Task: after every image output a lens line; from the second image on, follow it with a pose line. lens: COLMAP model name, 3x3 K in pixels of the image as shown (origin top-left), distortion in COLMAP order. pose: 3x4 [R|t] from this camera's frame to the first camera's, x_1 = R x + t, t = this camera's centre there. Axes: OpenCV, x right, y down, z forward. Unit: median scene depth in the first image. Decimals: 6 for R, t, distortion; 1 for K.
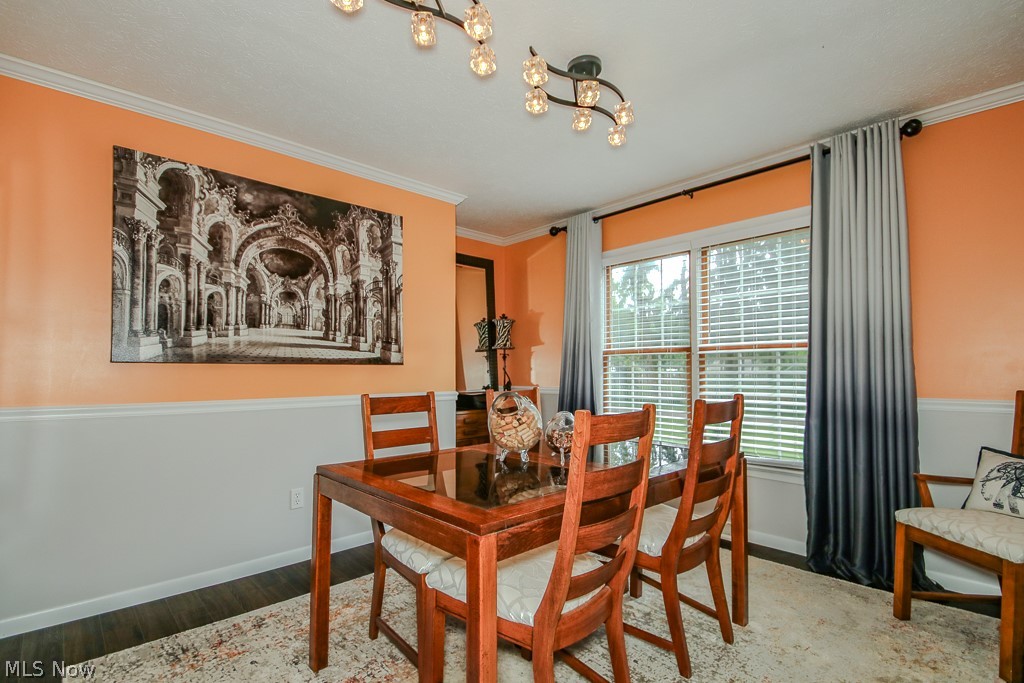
lens RADIAL K [[478.8, 0, 511.9], [0, 478.8, 357.7], [0, 0, 1]] dist [0.015000, -0.015103]
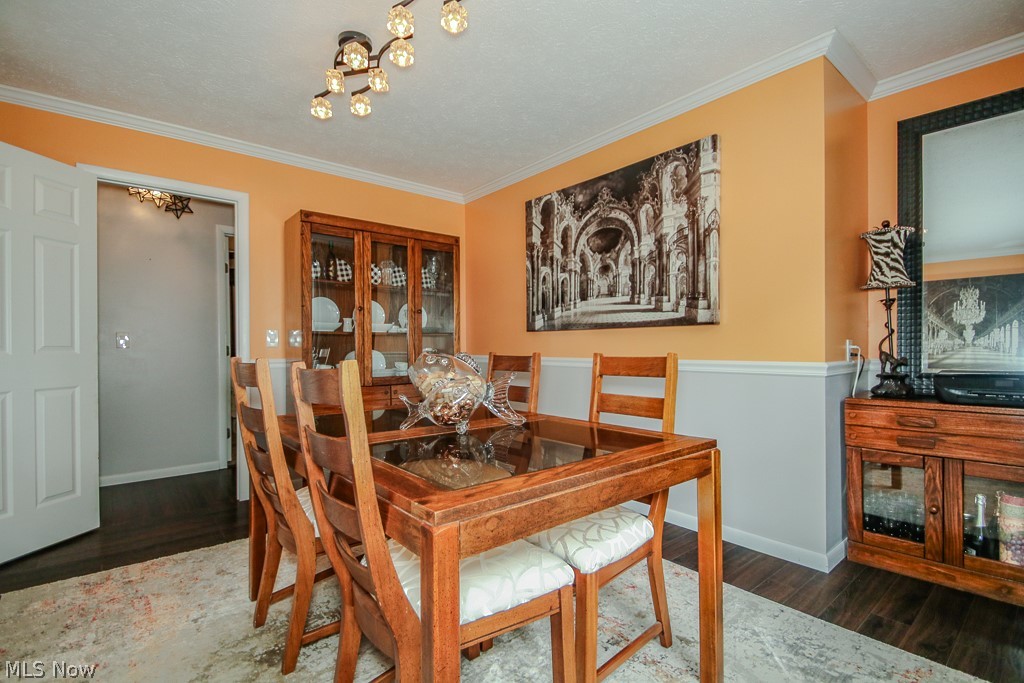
lens RADIAL K [[478.8, 0, 514.0], [0, 478.8, 341.2], [0, 0, 1]] dist [0.015000, -0.015103]
pose [[-0.057426, -0.002149, -0.998347, 0.677426], [0.039901, 0.999194, -0.004446, 0.038665], [0.997552, -0.040090, -0.057294, 0.836787]]
